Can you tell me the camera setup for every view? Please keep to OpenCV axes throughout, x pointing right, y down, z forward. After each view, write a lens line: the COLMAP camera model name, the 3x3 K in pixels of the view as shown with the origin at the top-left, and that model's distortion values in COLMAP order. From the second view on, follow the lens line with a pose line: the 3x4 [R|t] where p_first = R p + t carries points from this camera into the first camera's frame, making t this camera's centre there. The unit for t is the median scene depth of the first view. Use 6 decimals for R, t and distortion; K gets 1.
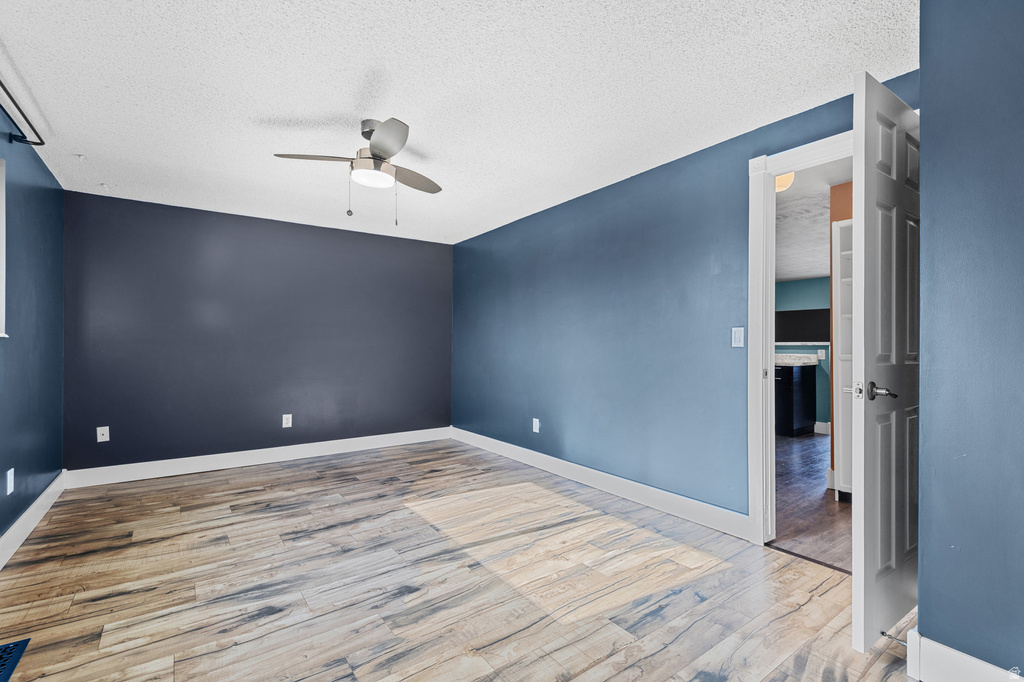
lens RADIAL K [[461.3, 0, 512.1], [0, 461.3, 341.8], [0, 0, 1]] dist [0.023237, -0.011573]
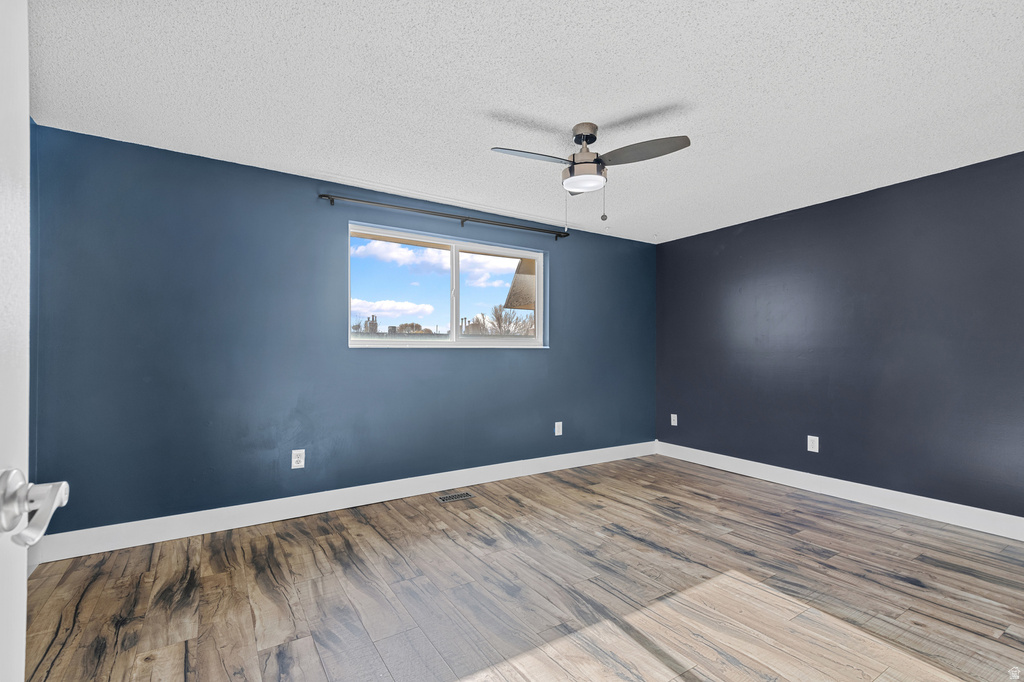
lens RADIAL K [[461.3, 0, 510.6], [0, 461.3, 346.3], [0, 0, 1]] dist [0.023237, -0.011573]
pose [[-0.057379, -0.011688, -0.998284, 0.550375], [0.003074, 0.999925, -0.011883, 0.003371], [0.998348, -0.003751, -0.057339, 0.718340]]
